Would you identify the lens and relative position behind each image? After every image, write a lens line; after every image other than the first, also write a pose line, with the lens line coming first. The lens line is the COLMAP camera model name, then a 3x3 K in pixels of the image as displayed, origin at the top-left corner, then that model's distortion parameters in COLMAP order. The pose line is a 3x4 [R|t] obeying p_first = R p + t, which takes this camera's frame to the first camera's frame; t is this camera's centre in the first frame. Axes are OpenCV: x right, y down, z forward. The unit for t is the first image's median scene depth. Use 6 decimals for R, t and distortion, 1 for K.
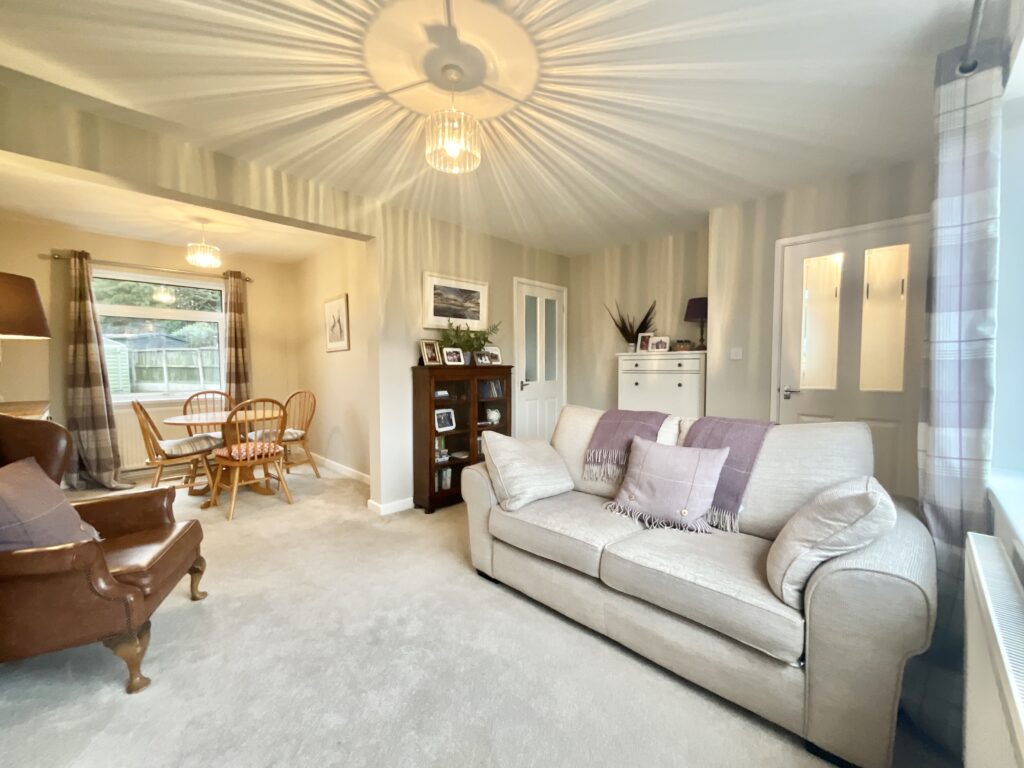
lens RADIAL K [[416.2, 0, 515.6], [0, 416.2, 385.3], [0, 0, 1]] dist [-0.001157, 0.000268]
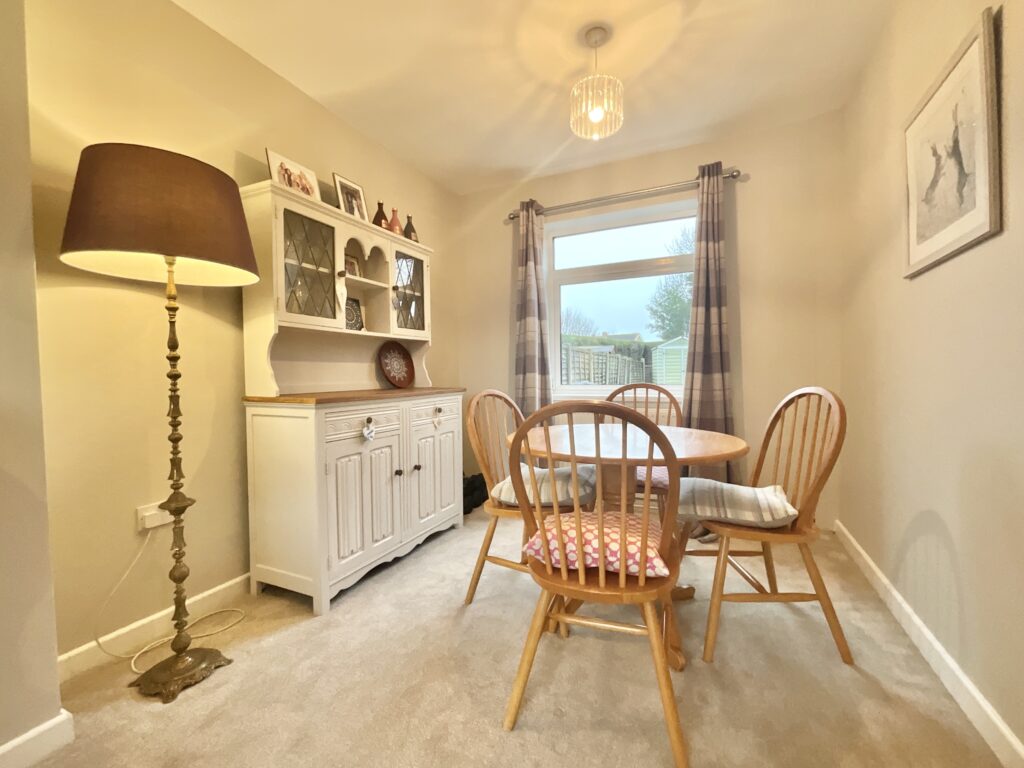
lens RADIAL K [[429.4, 0, 512.0], [0, 429.4, 384.0], [0, 0, 1]] dist [0.000014, 0.000045]
pose [[0.318656, 0.018279, -0.947694, -0.279504], [-0.037563, 0.999272, 0.006643, 0.018685], [0.947126, 0.033482, 0.319110, 0.729094]]
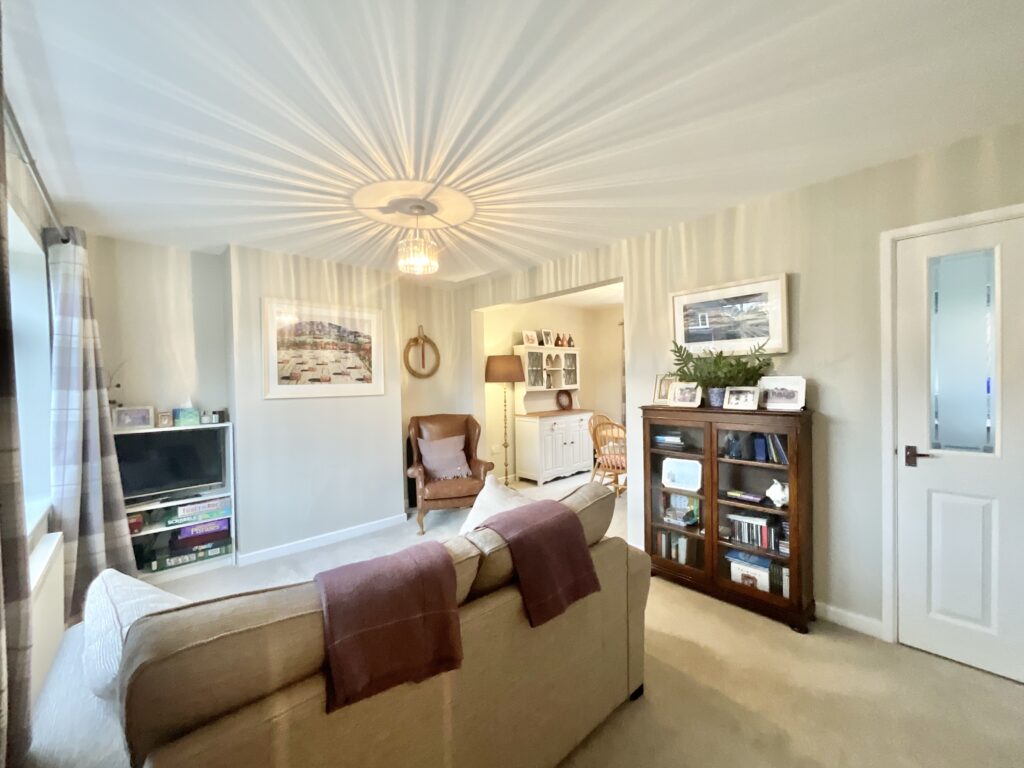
lens RADIAL K [[413.2, 0, 512.0], [0, 413.2, 384.0], [0, 0, 1]] dist [-0.000018, 0.000085]
pose [[-0.070696, 0.018671, -0.997323, 0.593551], [-0.031822, 0.999274, 0.020964, -0.087442], [0.996990, 0.033219, -0.070050, 0.680315]]
